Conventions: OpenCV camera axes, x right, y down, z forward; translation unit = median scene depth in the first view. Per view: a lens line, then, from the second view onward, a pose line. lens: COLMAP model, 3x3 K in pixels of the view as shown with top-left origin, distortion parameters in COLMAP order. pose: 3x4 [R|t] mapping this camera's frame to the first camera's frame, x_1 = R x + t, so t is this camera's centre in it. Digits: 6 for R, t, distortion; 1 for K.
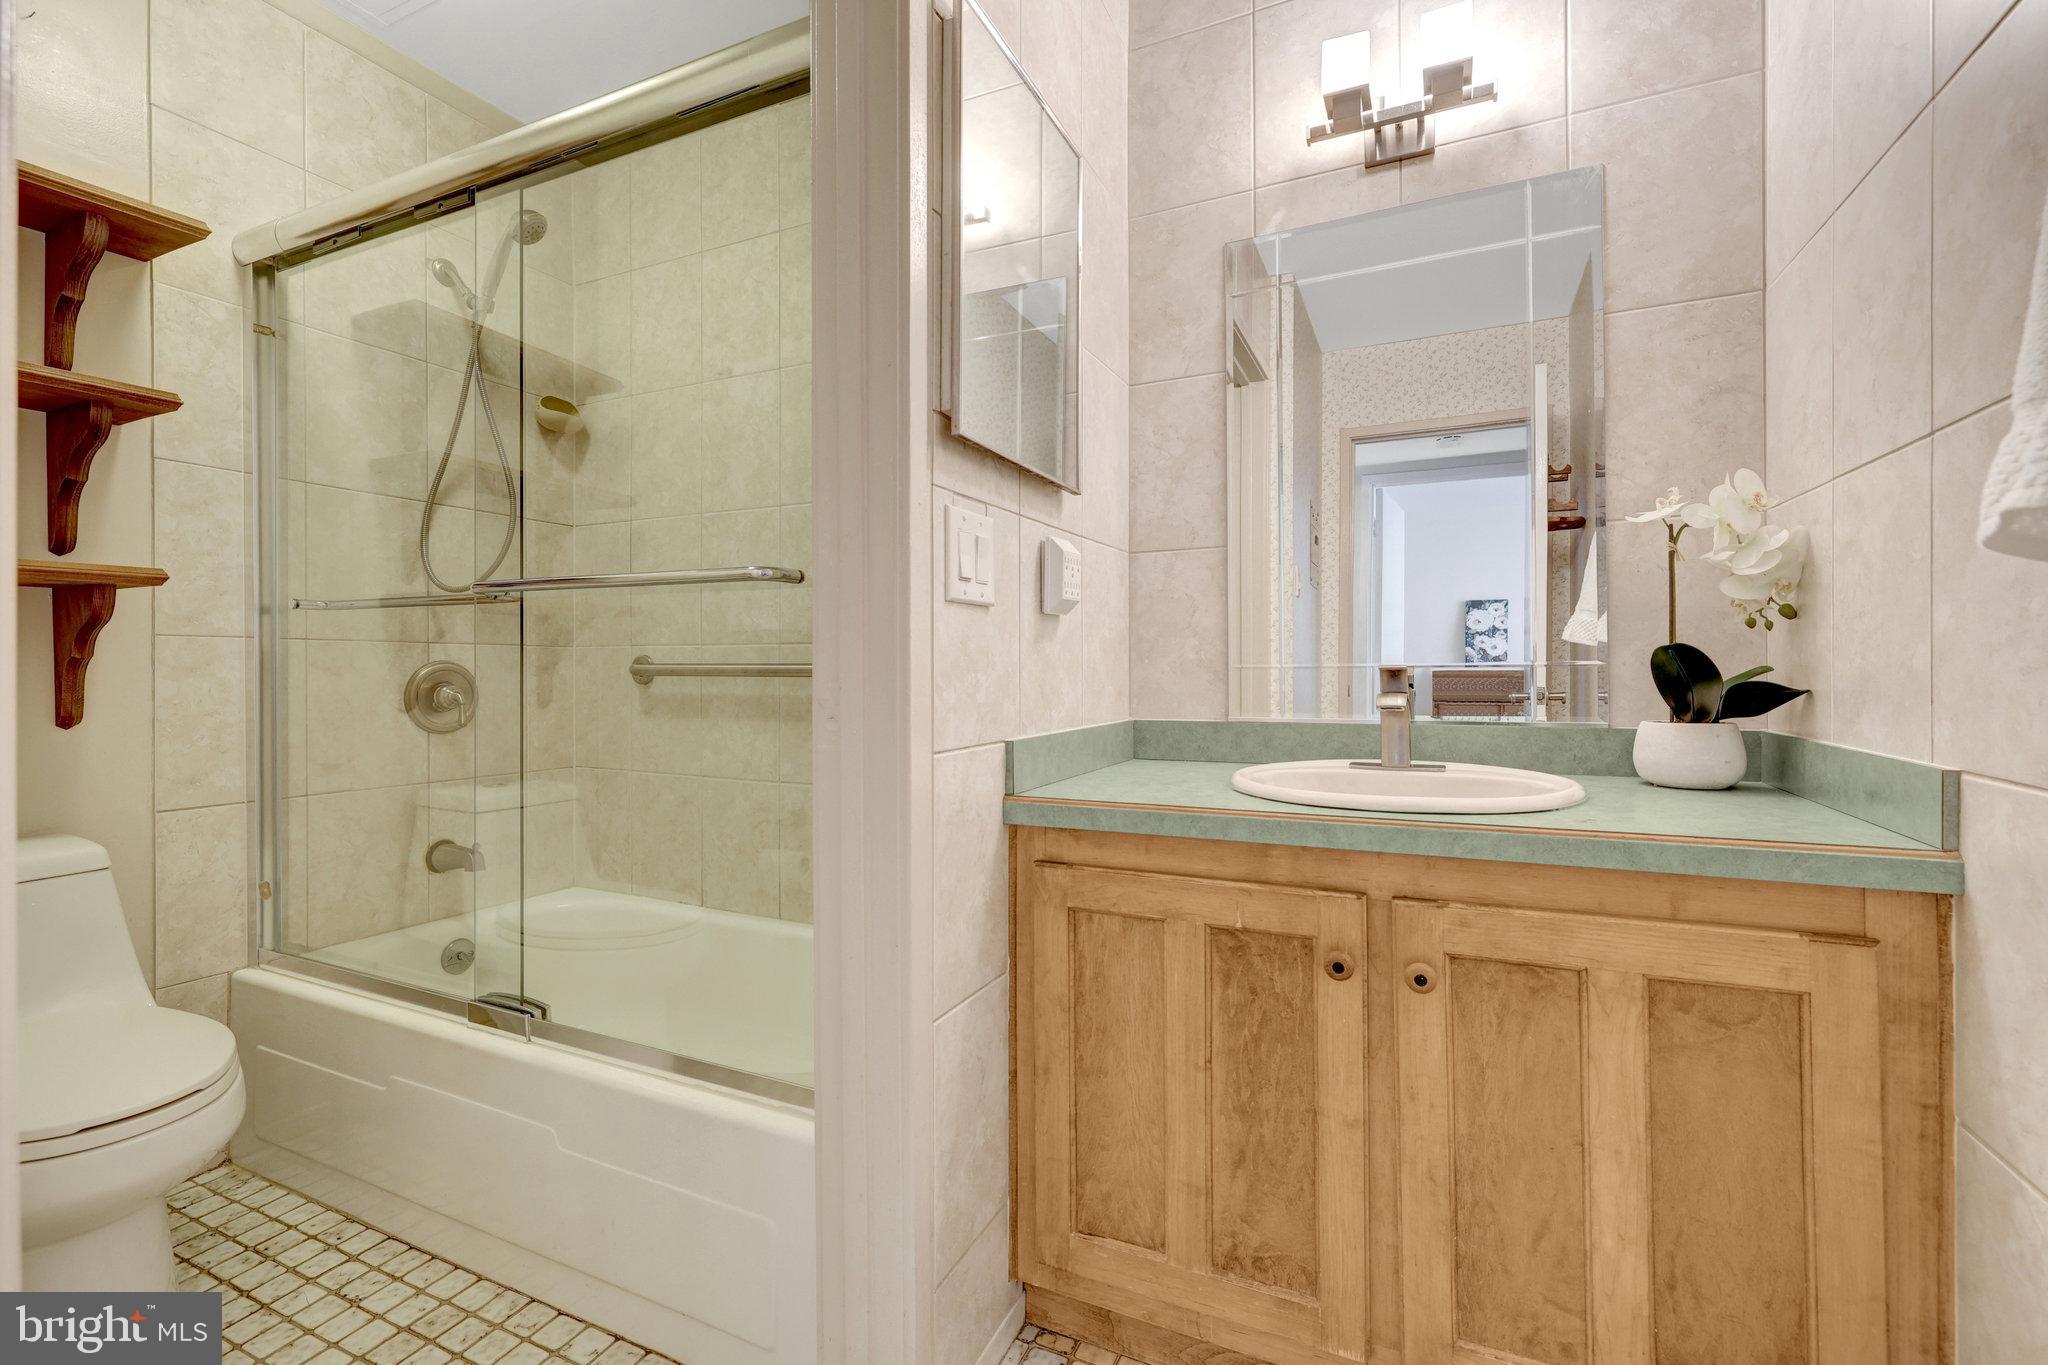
lens RADIAL K [[884.9, 0, 1017.2], [0, 884.9, 664.3], [0, 0, 1]] dist [-0.001700, 0.000071]
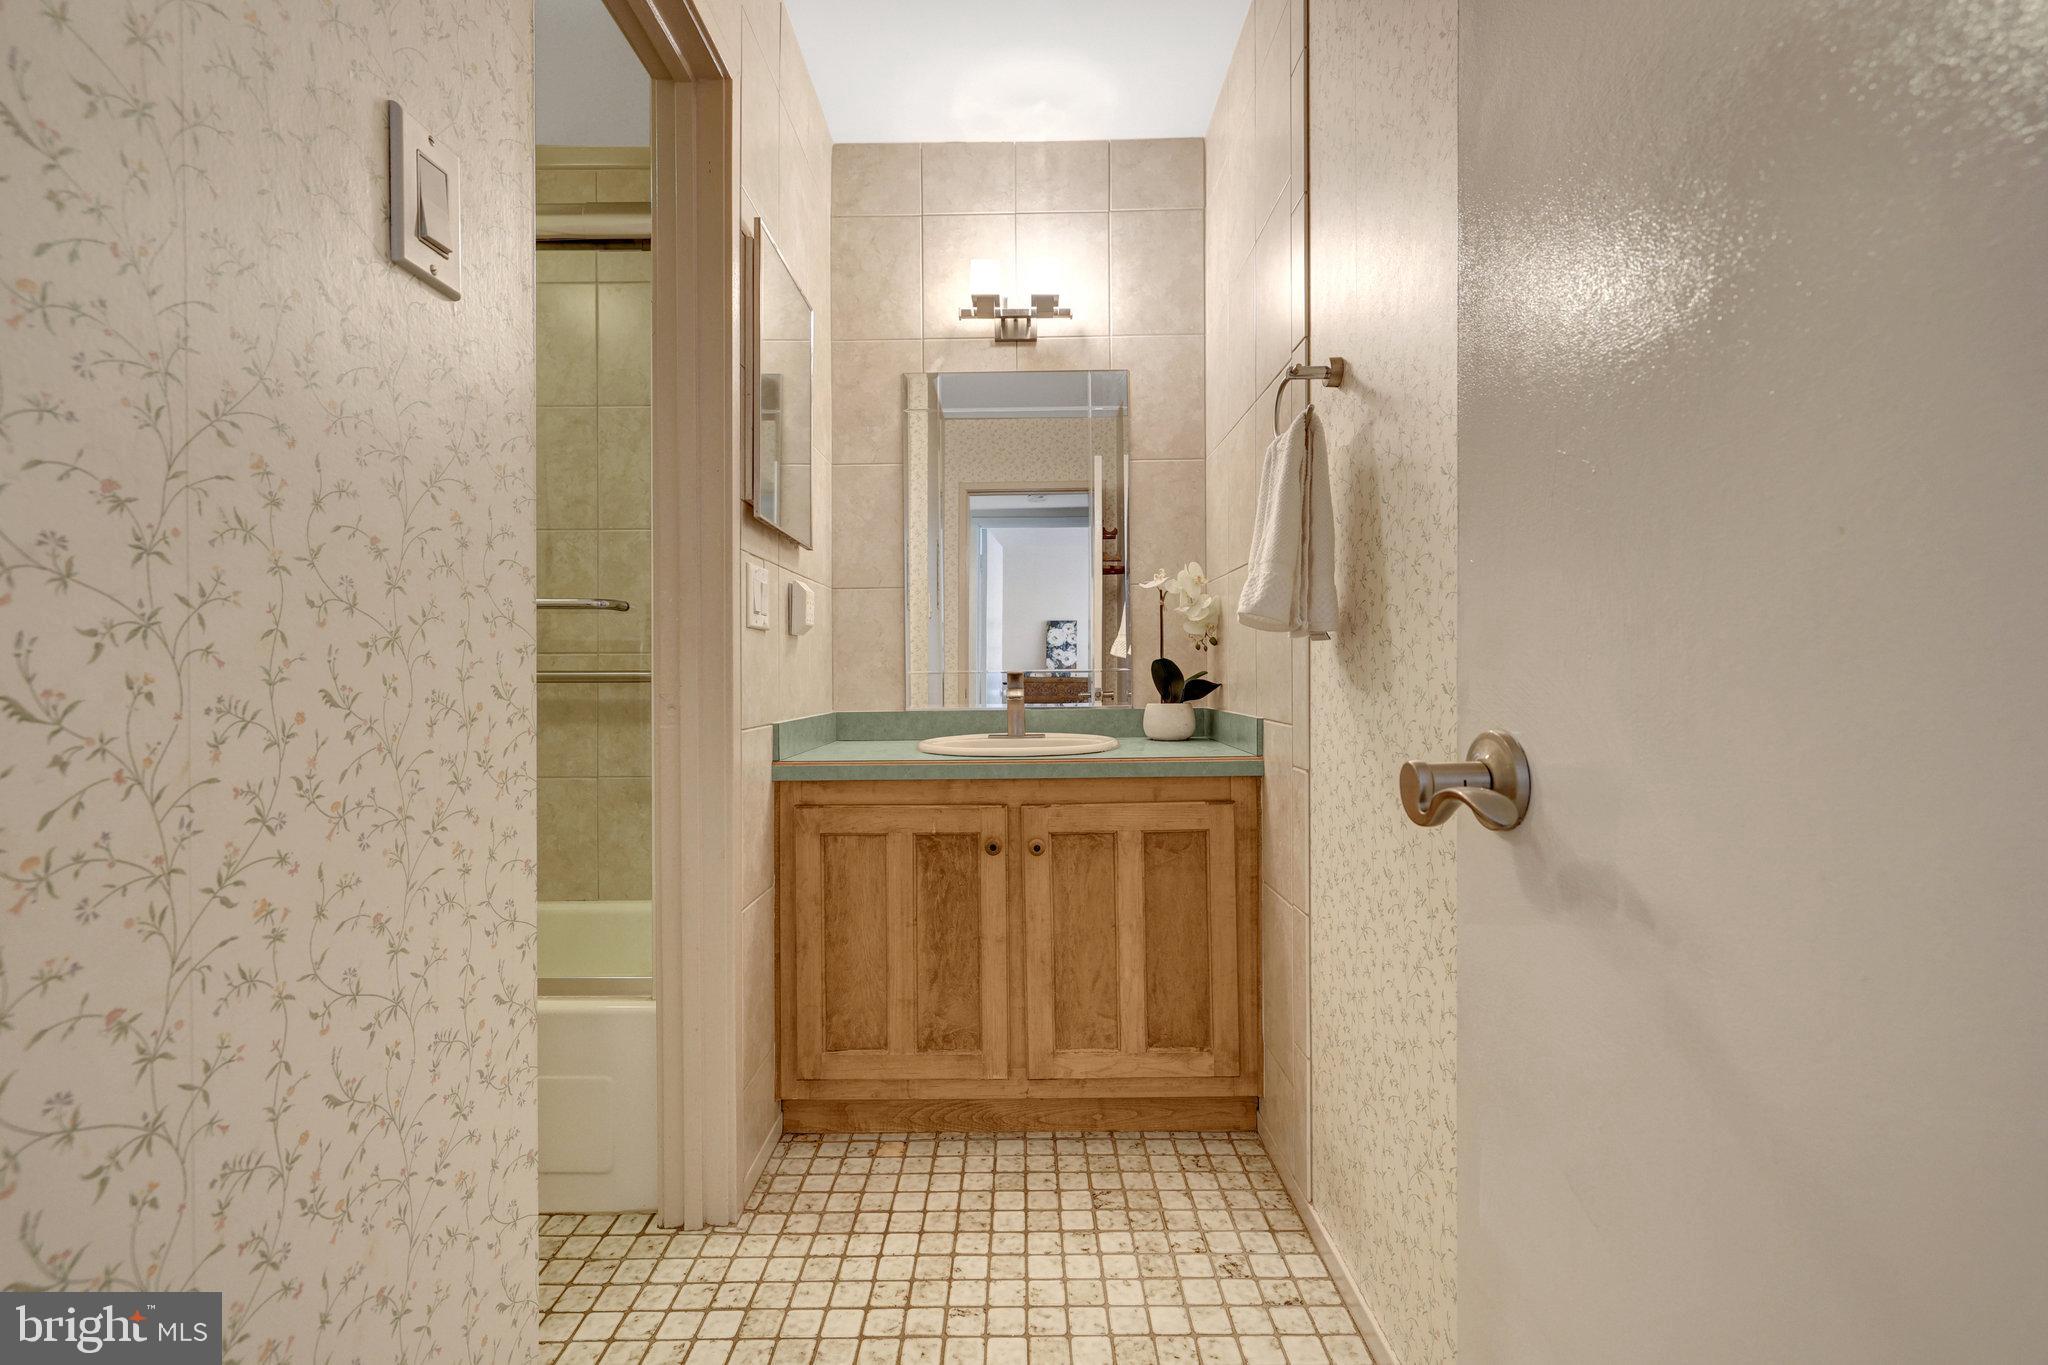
lens RADIAL K [[884.9, 0, 1017.2], [0, 884.9, 664.3], [0, 0, 1]] dist [-0.001700, 0.000071]
pose [[0.904619, 0.002846, 0.426211, -0.278168], [0.001683, 0.999946, -0.010250, 0.005905], [-0.426217, 0.009990, 0.904566, -0.488503]]
